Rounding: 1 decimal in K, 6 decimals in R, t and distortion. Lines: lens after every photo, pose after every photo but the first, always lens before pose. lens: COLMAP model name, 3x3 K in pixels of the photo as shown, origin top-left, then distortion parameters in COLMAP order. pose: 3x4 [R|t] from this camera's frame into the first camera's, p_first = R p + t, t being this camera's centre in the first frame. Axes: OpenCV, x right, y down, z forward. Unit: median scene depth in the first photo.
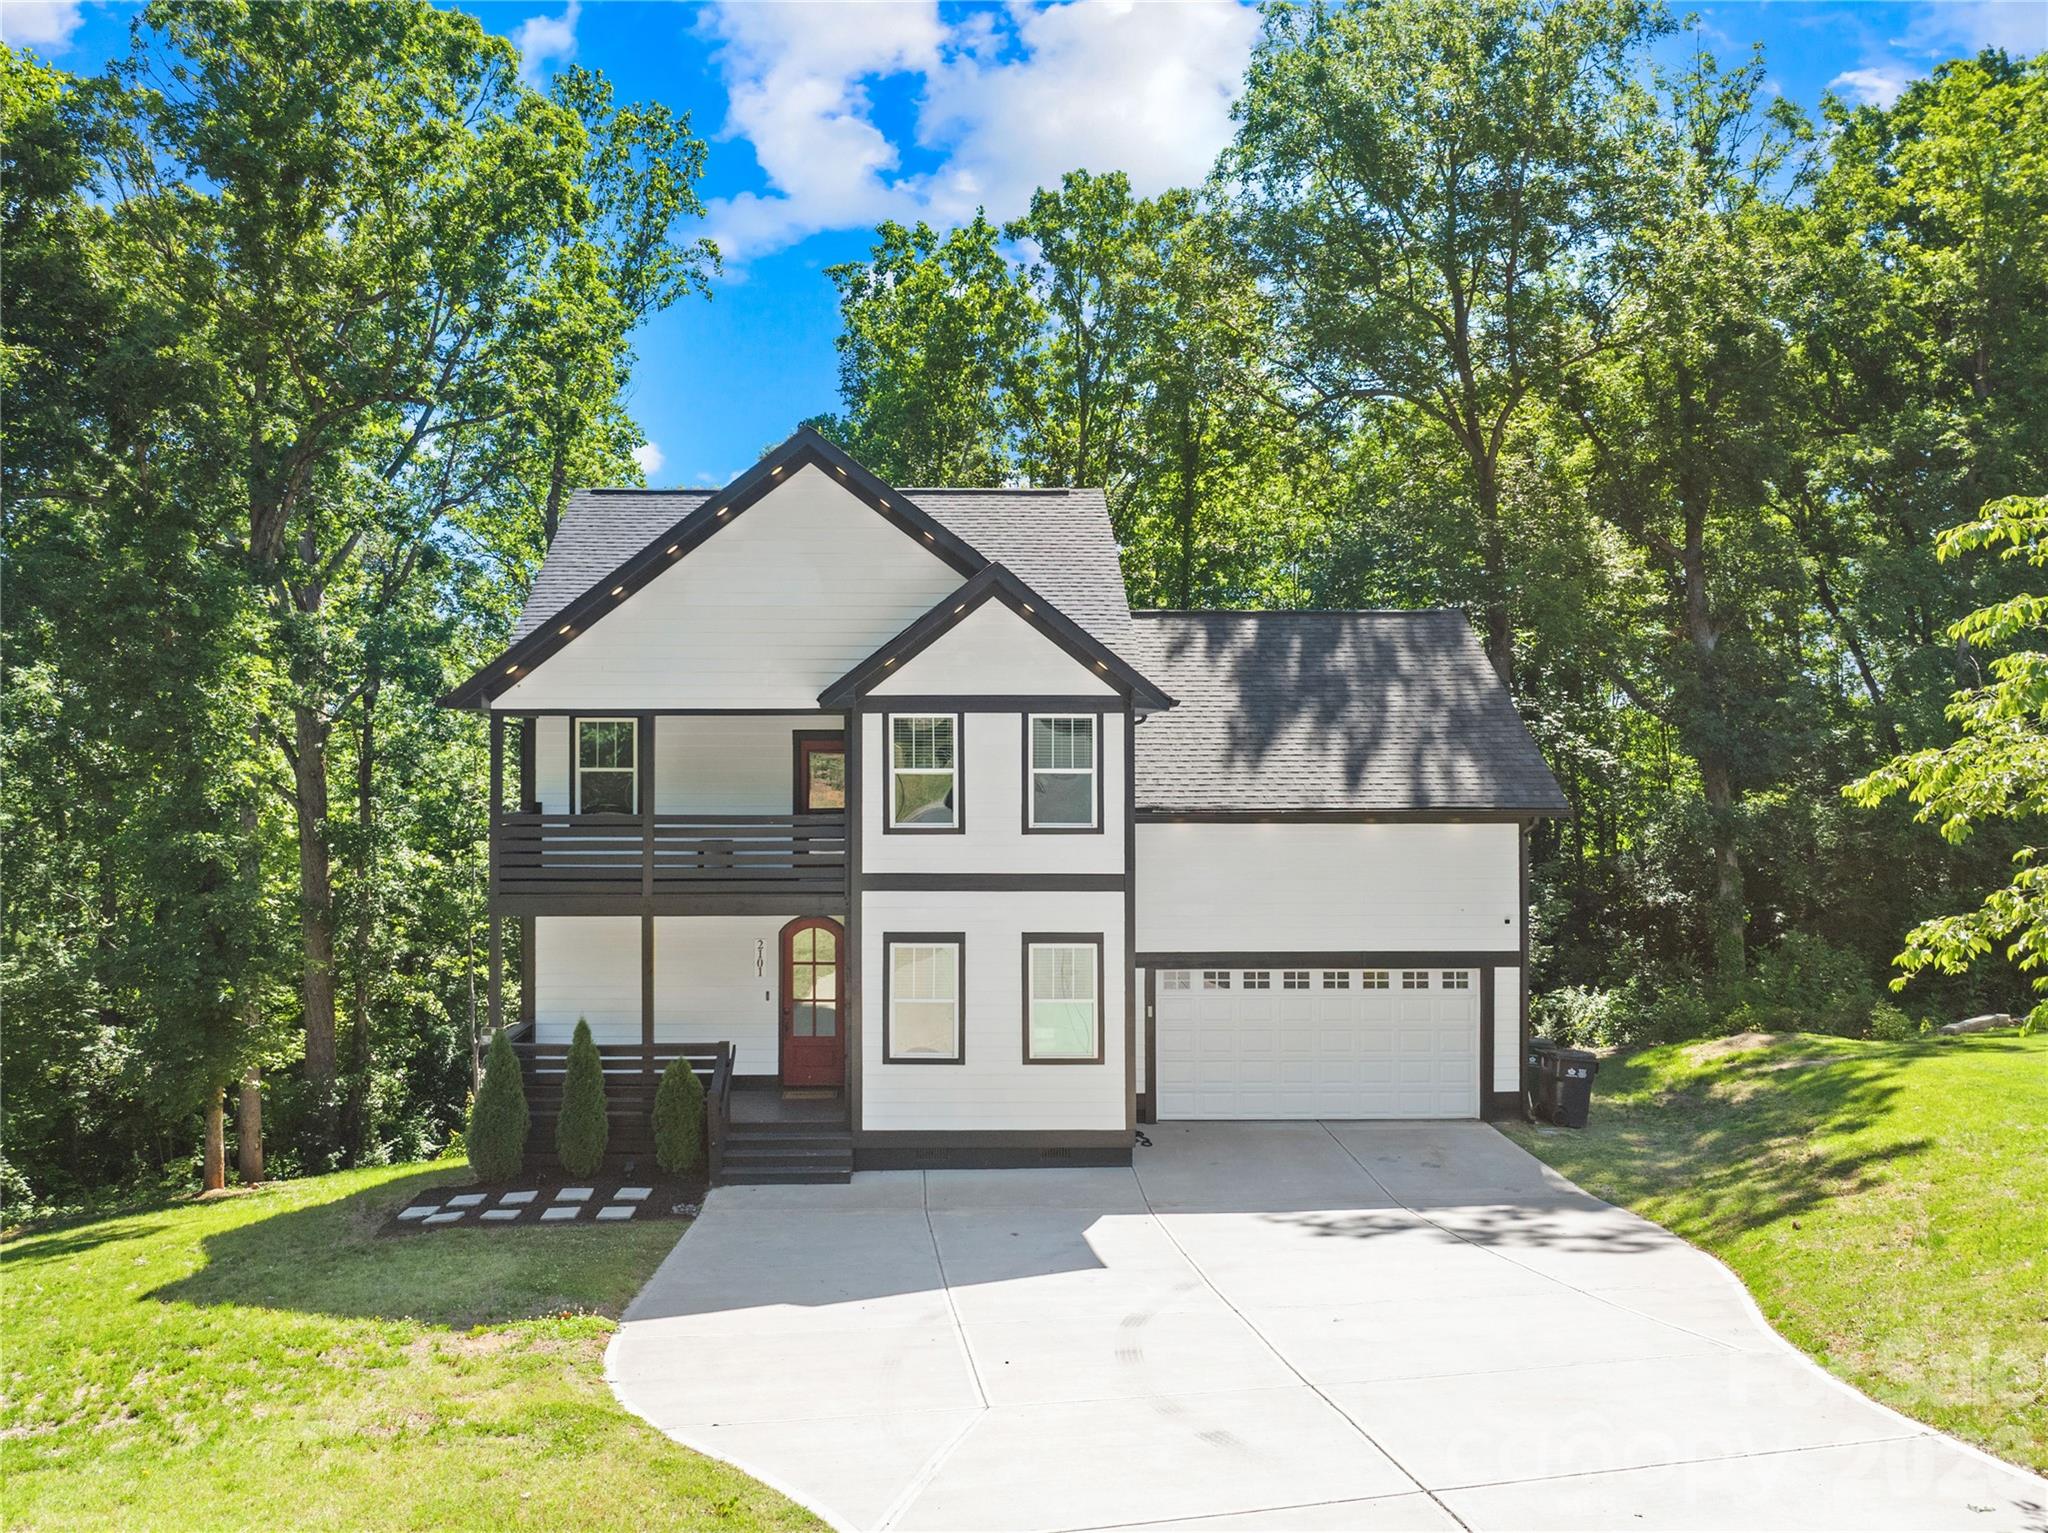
lens RADIAL K [[1424.2, 0, 1015.4], [0, 1424.2, 770.4], [0, 0, 1]] dist [-0.021275, -0.000270]
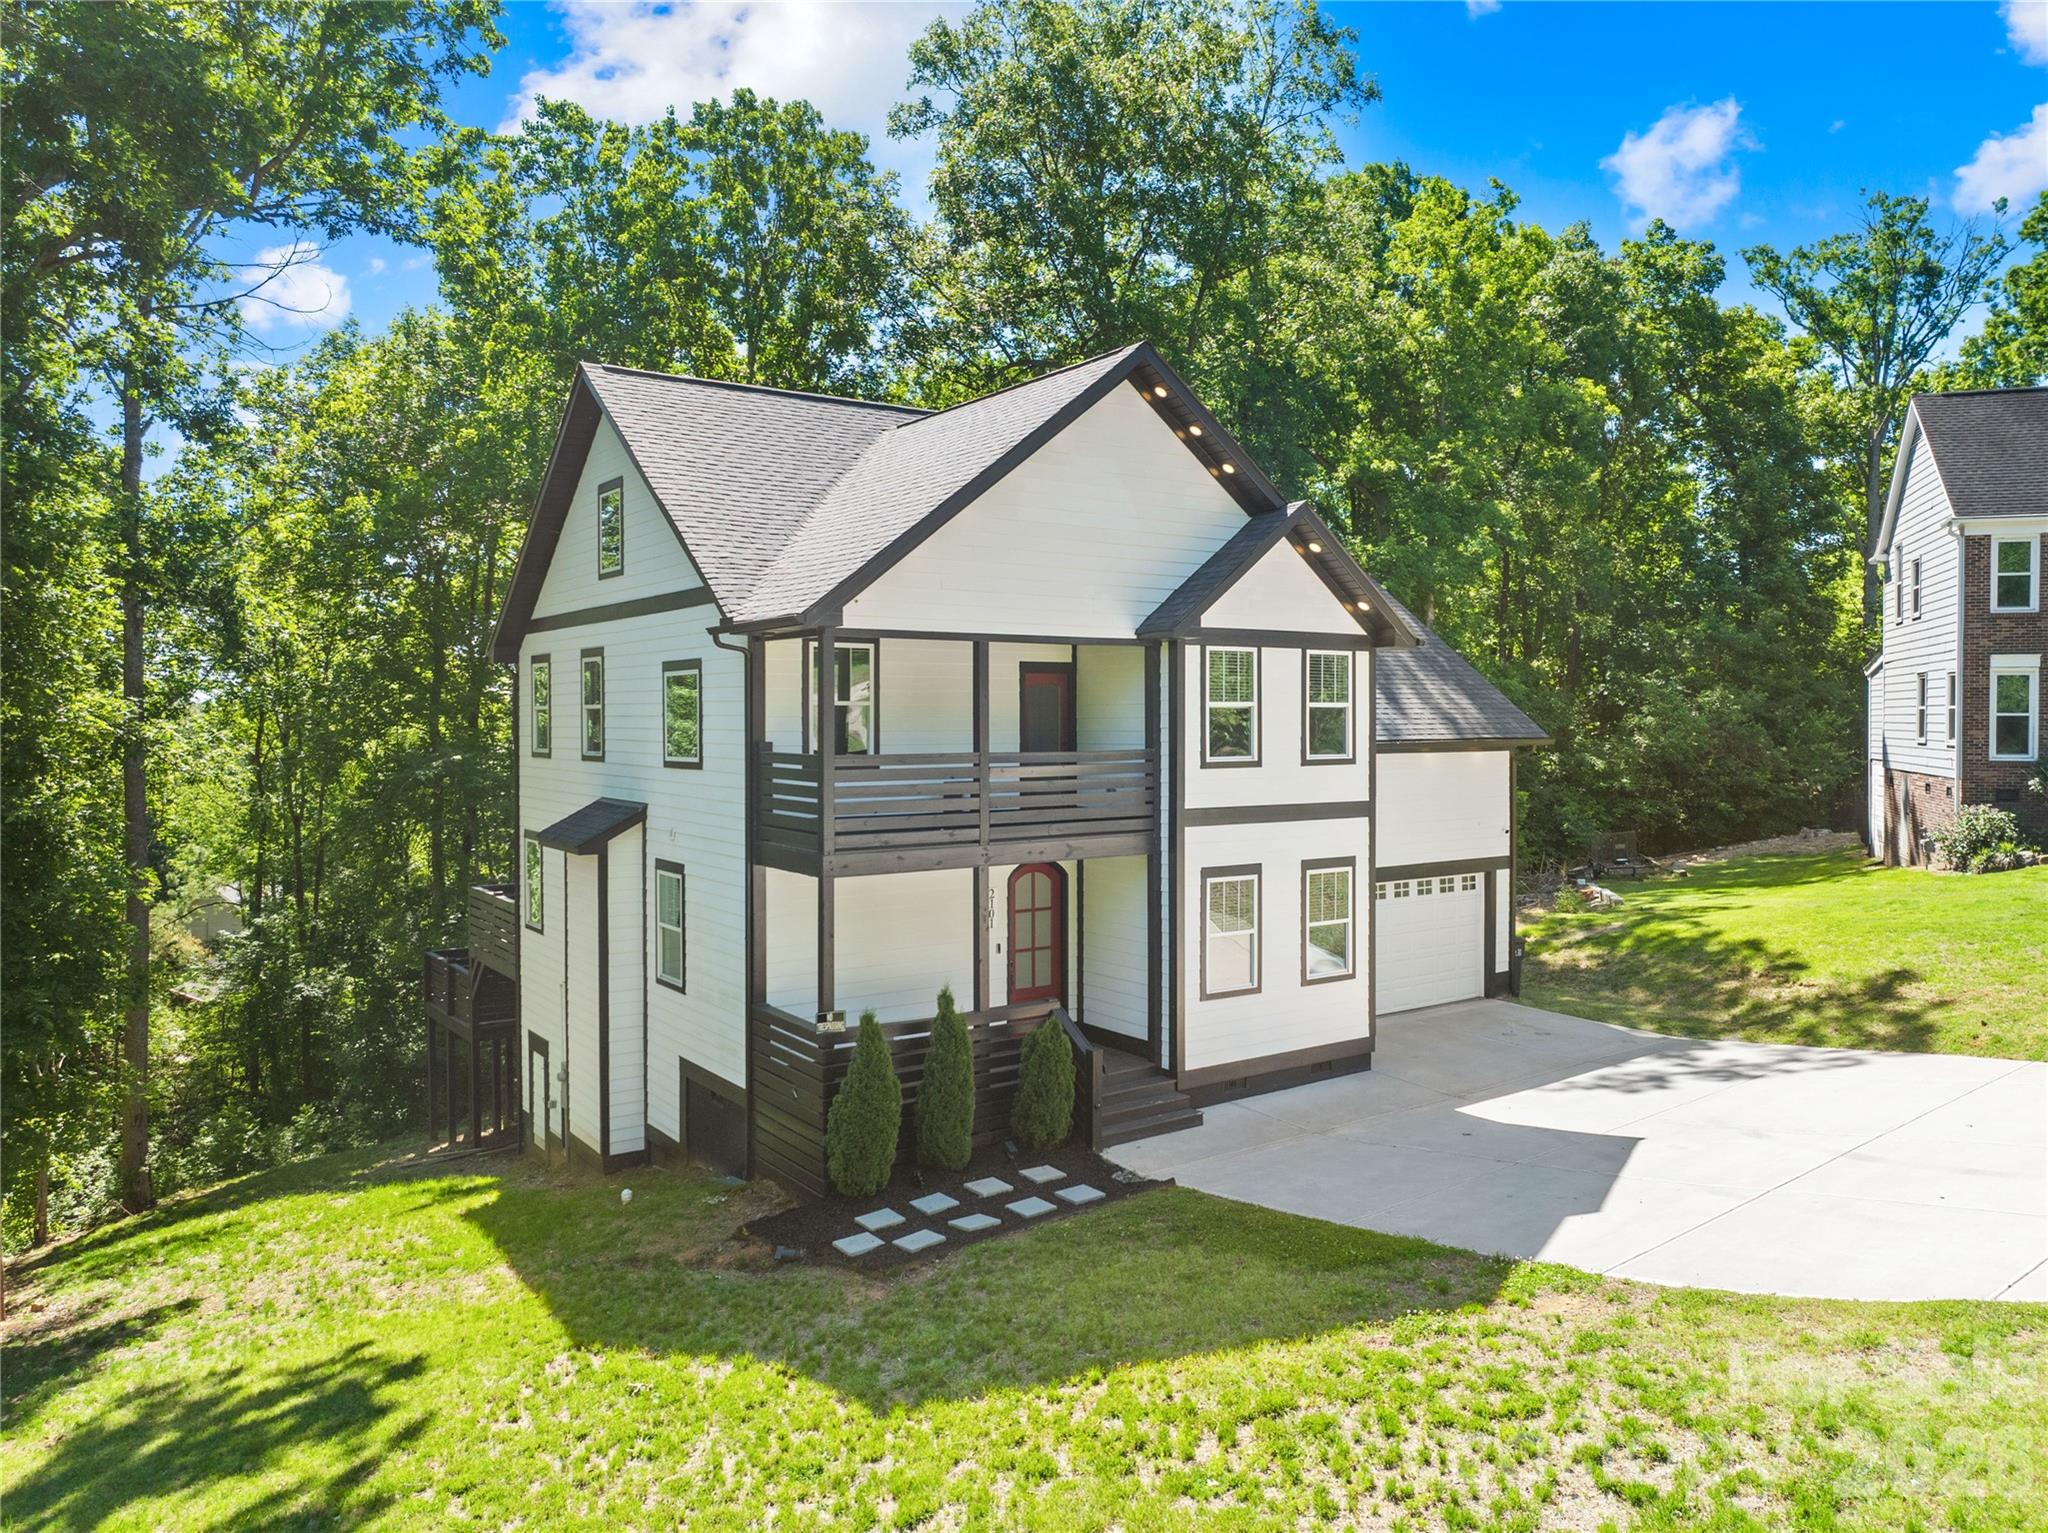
lens RADIAL K [[1424.2, 0, 1016.8], [0, 1424.2, 753.8], [0, 0, 1]] dist [-0.021275, -0.000270]
pose [[0.823167, -0.016472, 0.567560, -0.755438], [0.004865, 0.999747, 0.021960, 0.012392], [-0.567778, -0.015315, 0.823039, 0.263417]]
